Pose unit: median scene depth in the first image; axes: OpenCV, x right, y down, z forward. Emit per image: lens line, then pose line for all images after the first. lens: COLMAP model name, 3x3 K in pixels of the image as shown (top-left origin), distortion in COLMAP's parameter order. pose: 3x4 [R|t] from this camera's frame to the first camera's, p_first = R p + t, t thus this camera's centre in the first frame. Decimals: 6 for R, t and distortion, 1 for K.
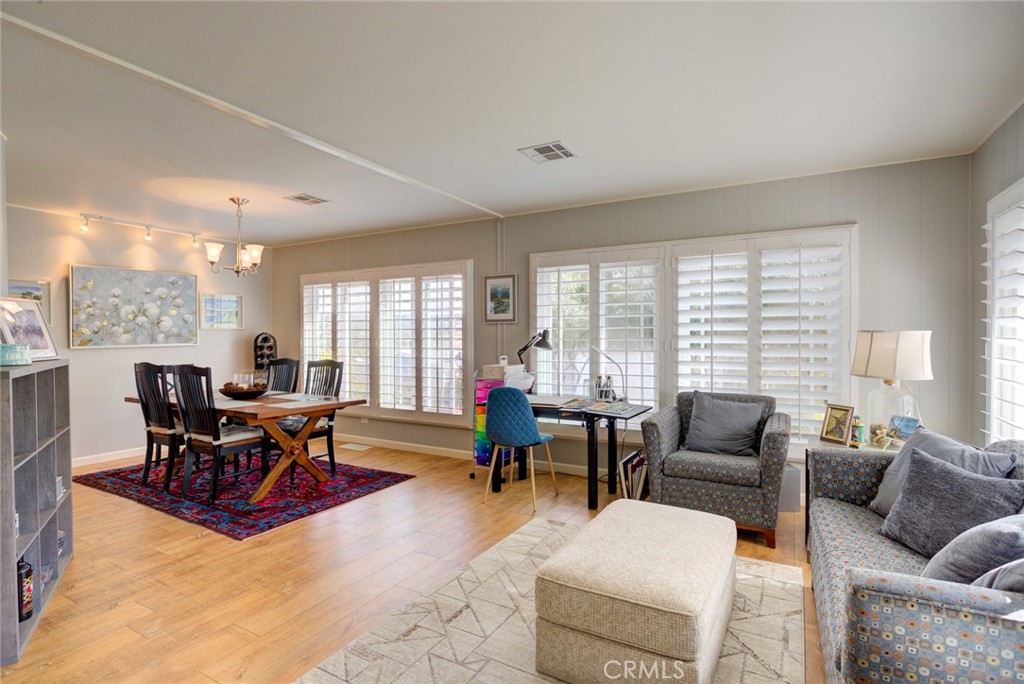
lens RADIAL K [[508.7, 0, 511.2], [0, 508.7, 341.7], [0, 0, 1]] dist [-0.010587, -0.000499]
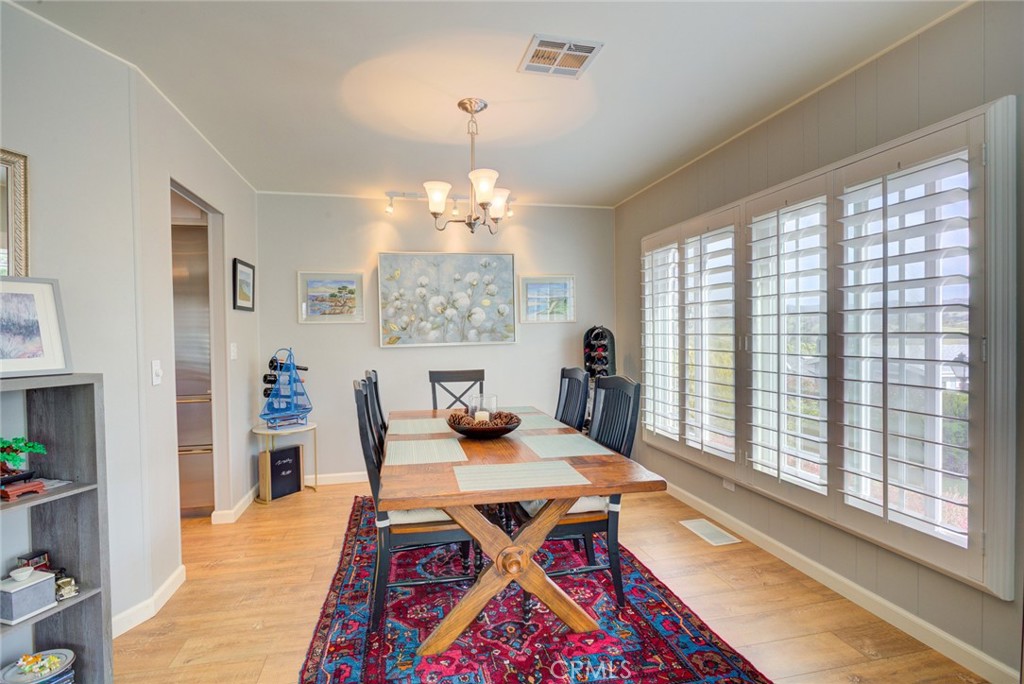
lens RADIAL K [[508.7, 0, 511.9], [0, 508.7, 342.5], [0, 0, 1]] dist [-0.010587, -0.000499]
pose [[0.673550, 0.006870, -0.739110, -0.051453], [0.002246, 0.999933, 0.011341, -0.004179], [0.739138, -0.009299, 0.673490, 0.526622]]
